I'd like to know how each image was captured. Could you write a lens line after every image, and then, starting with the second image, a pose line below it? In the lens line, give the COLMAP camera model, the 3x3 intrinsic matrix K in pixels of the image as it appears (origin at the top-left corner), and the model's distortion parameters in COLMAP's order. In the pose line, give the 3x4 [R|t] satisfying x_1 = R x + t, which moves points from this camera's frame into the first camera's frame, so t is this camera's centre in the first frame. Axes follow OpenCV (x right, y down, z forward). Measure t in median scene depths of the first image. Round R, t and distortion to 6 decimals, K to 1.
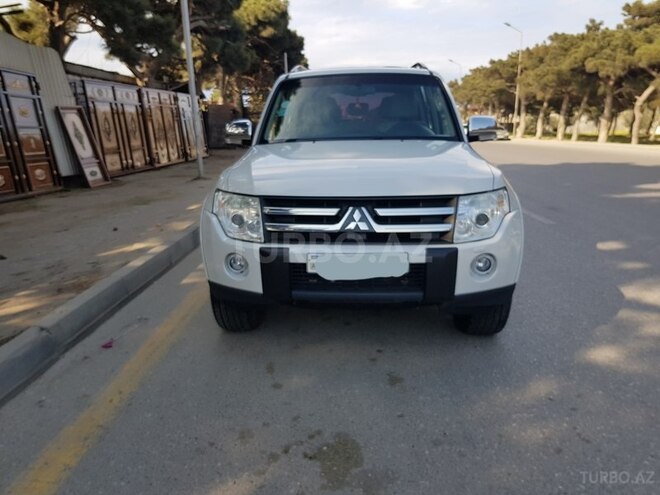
lens RADIAL K [[513.4, 0, 327.0], [0, 513.4, 247.8], [0, 0, 1]] dist [0.032150, -0.073139]
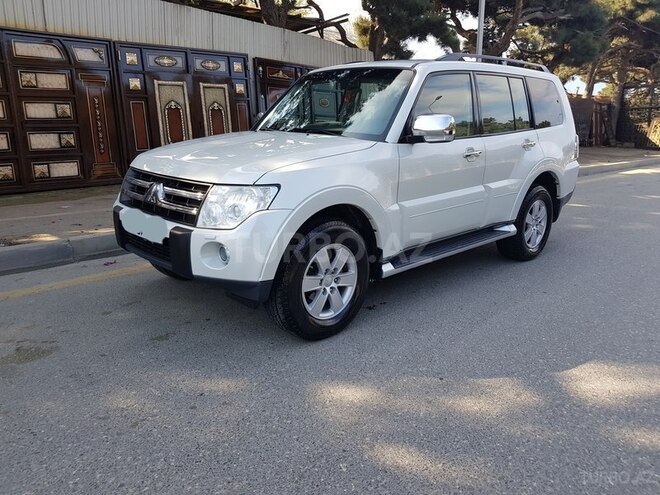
lens RADIAL K [[505.8, 0, 321.4], [0, 505.8, 247.6], [0, 0, 1]] dist [-0.003714, -0.004881]
pose [[0.747902, 0.192177, -0.635382, 1.050940], [-0.183654, 0.979718, 0.080148, -0.091242], [0.637898, 0.056747, 0.768028, 0.349366]]
